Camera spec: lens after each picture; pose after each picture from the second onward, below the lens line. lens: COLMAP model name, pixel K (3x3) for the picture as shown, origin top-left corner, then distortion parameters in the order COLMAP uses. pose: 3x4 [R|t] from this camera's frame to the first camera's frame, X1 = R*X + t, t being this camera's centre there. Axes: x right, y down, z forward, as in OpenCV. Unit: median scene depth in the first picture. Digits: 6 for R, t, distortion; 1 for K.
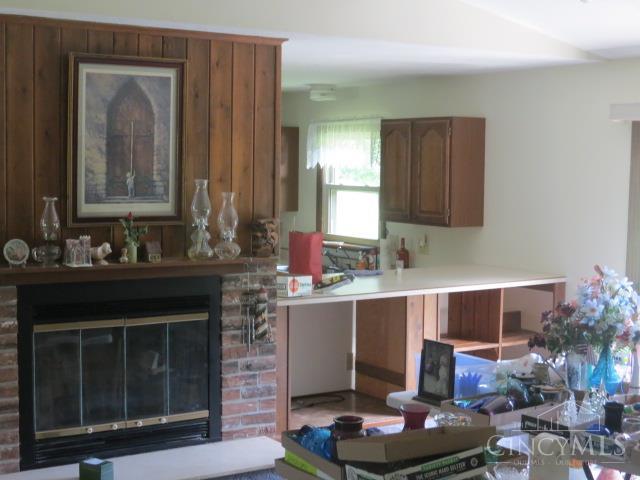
lens RADIAL K [[1037.8, 0, 320.0], [0, 1037.8, 240.0], [0, 0, 1]] dist [-0.127419, 0.159727]
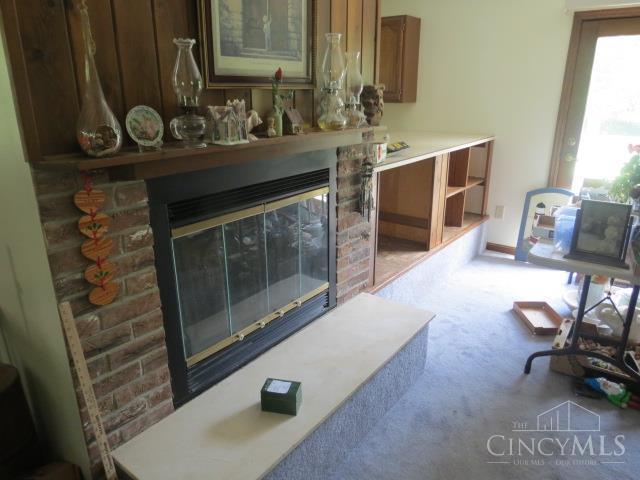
lens RADIAL K [[452.8, 0, 320.0], [0, 452.8, 240.0], [0, 0, 1]] dist [-0.035114, 0.010418]
pose [[0.937456, -0.121195, 0.326324, -0.279065], [0.037493, 0.967135, 0.251482, 0.013046], [-0.346078, -0.223519, 0.911191, 0.656389]]
